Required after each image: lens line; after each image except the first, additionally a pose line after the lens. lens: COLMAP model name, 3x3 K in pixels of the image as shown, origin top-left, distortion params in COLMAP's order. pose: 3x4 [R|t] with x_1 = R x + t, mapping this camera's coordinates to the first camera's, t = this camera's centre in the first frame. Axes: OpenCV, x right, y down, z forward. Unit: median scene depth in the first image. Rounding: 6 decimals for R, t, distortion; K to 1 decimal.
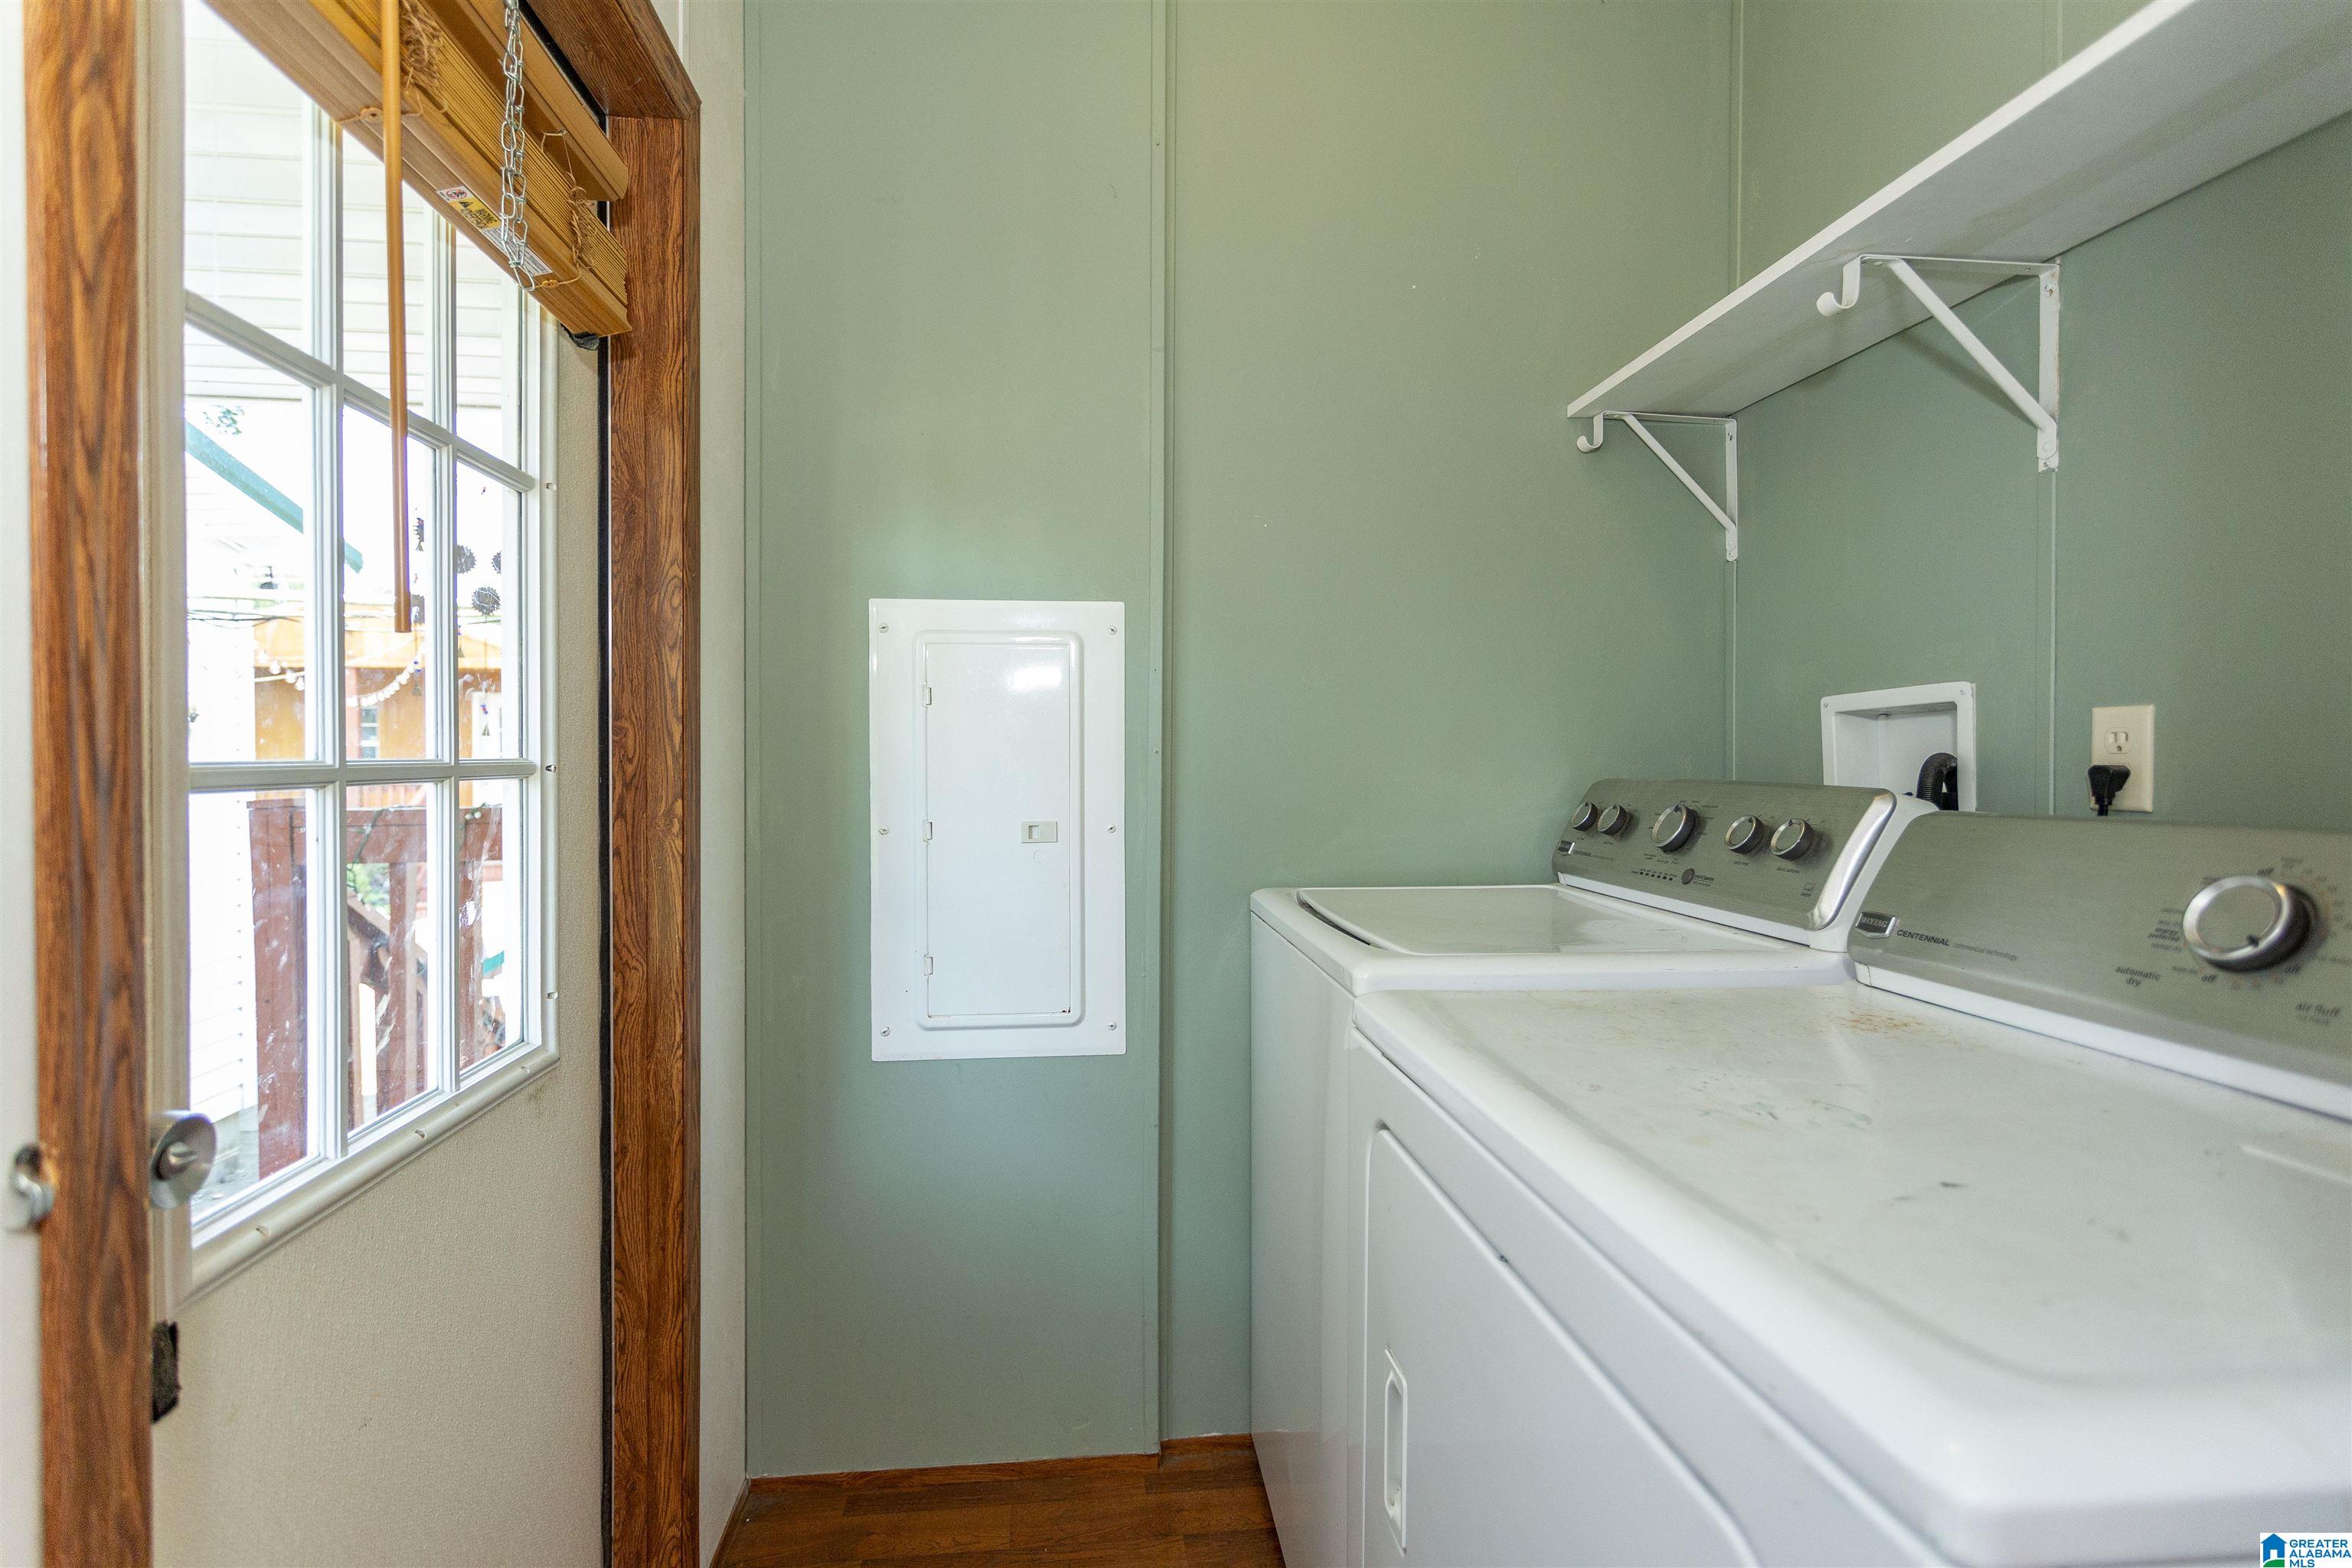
lens RADIAL K [[1114.0, 0, 1176.0], [0, 1114.0, 774.7], [0, 0, 1]] dist [0.012852, -0.000709]
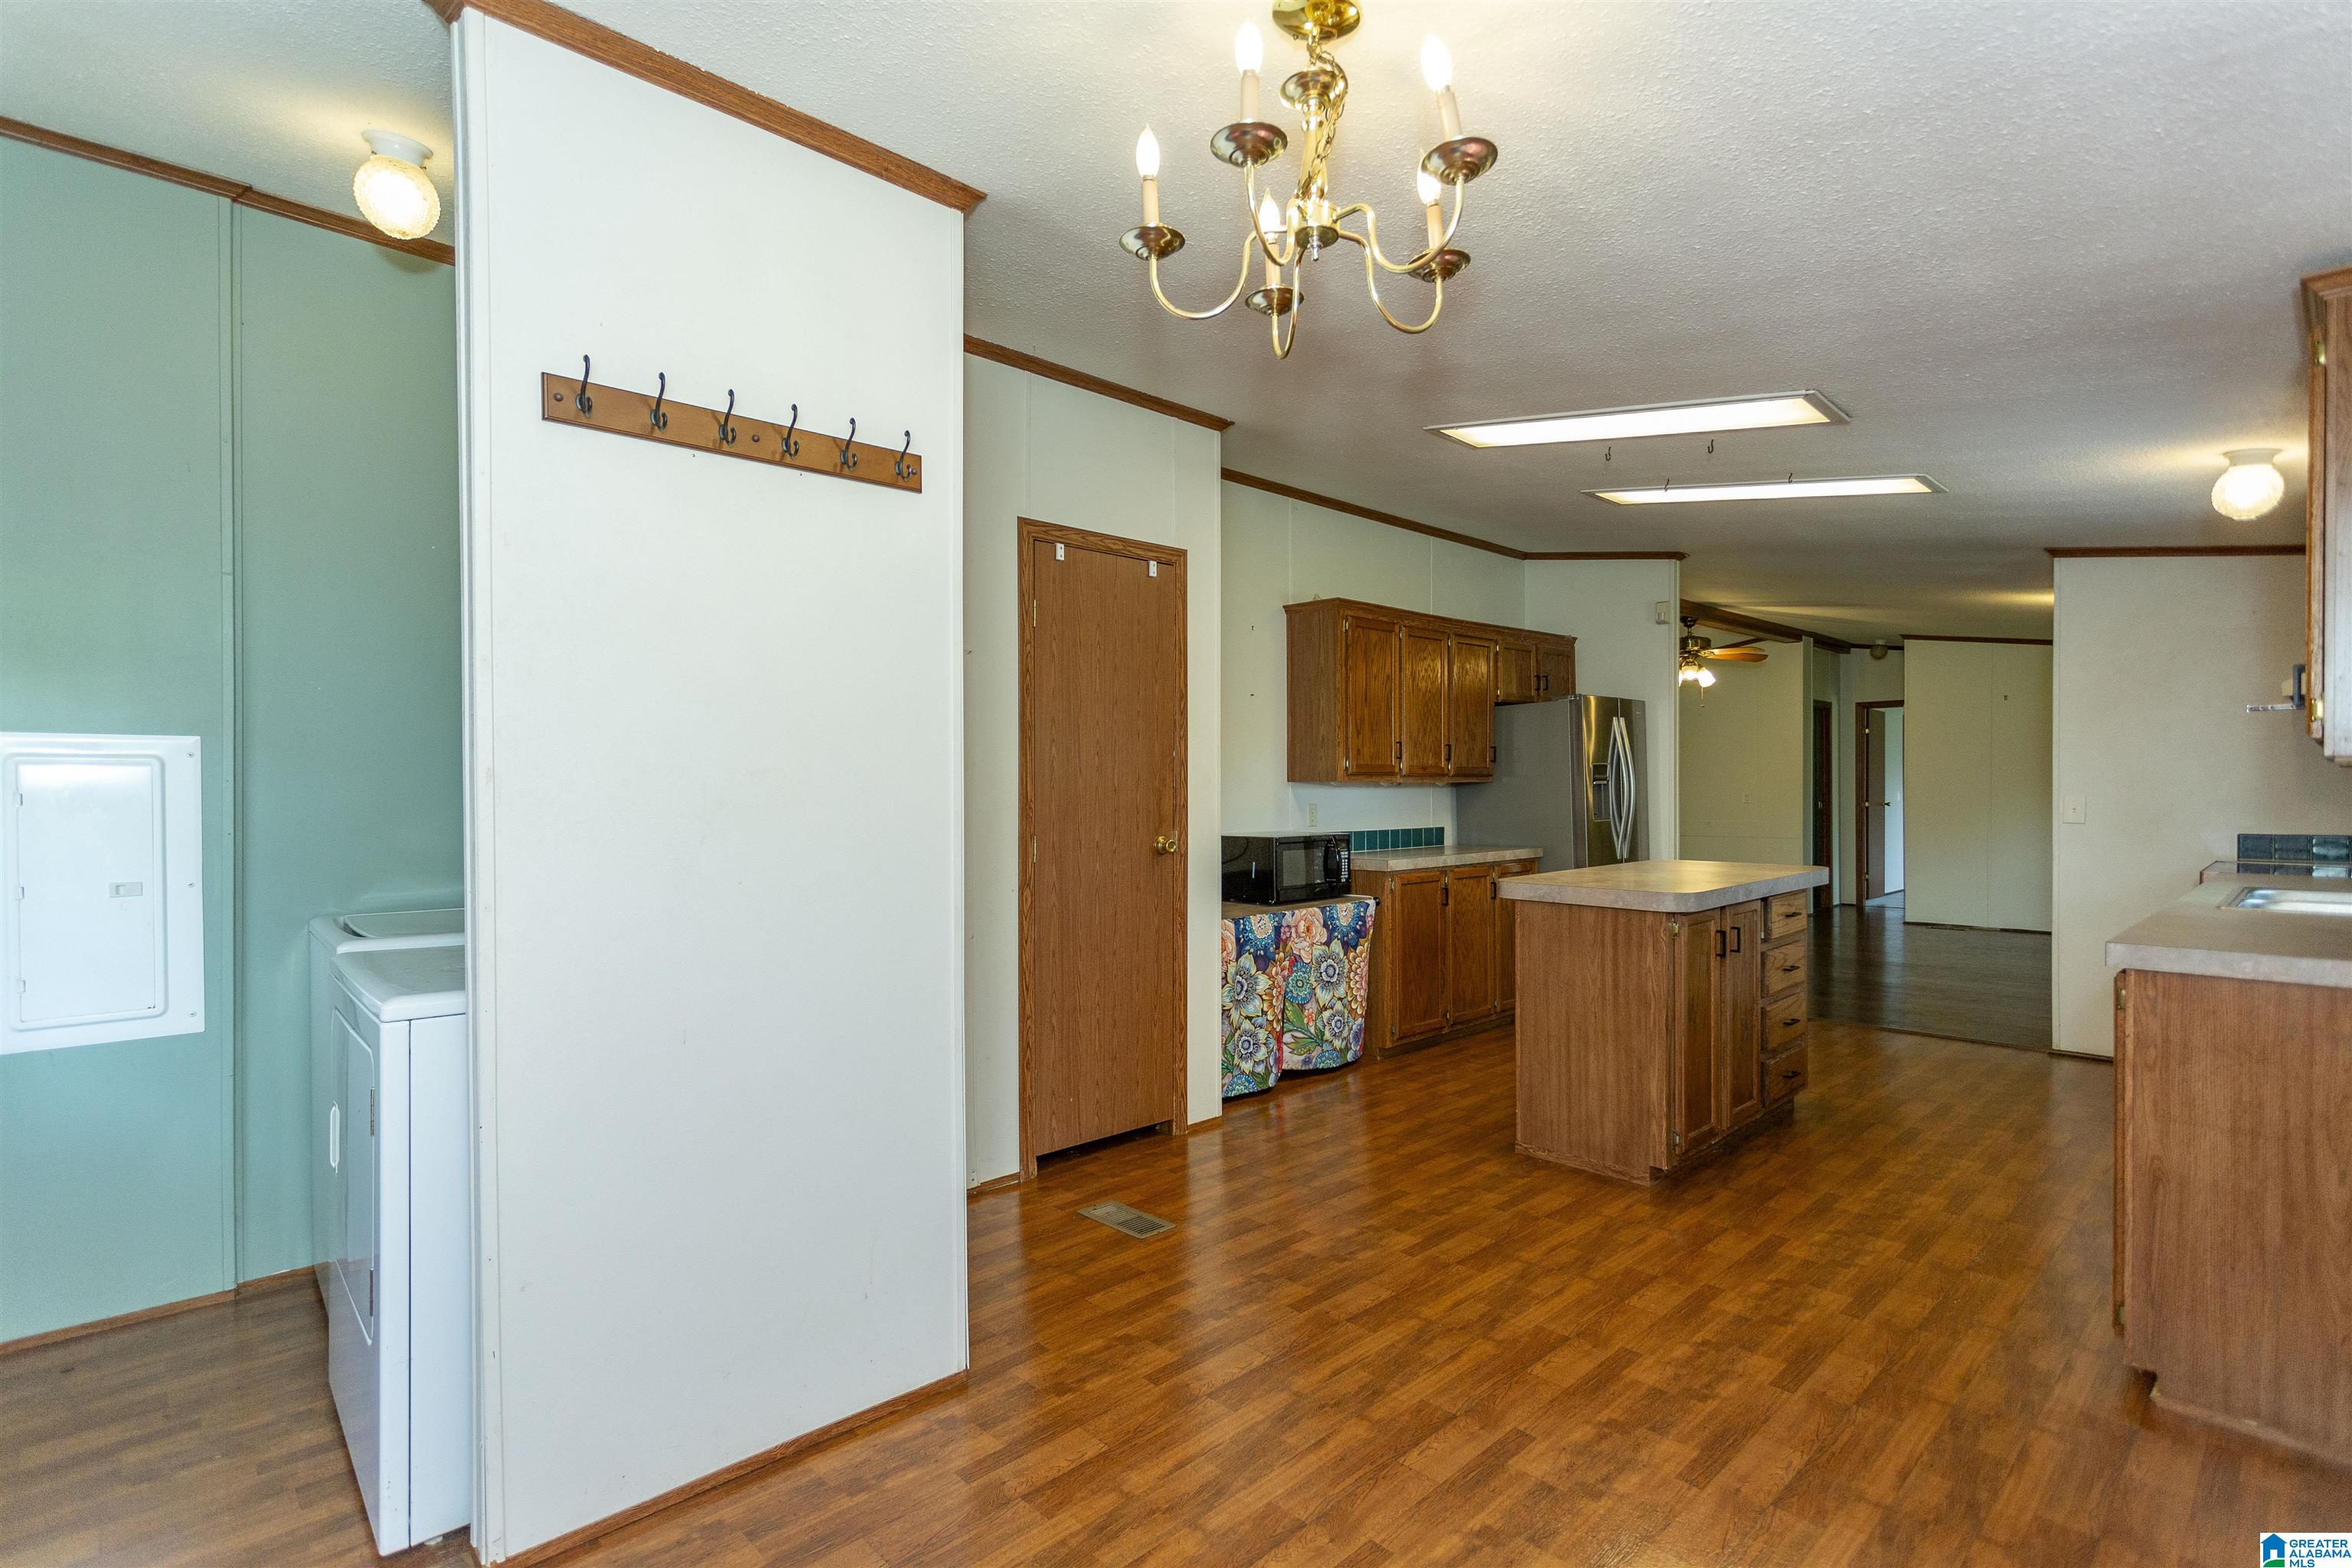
lens RADIAL K [[1114.0, 0, 1174.0], [0, 1114.0, 798.4], [0, 0, 1]] dist [0.012852, -0.000709]
pose [[0.802602, -0.009865, 0.596433, 0.105462], [0.011672, 0.999932, 0.000832, -0.054976], [-0.596400, 0.006294, 0.802662, -1.043826]]
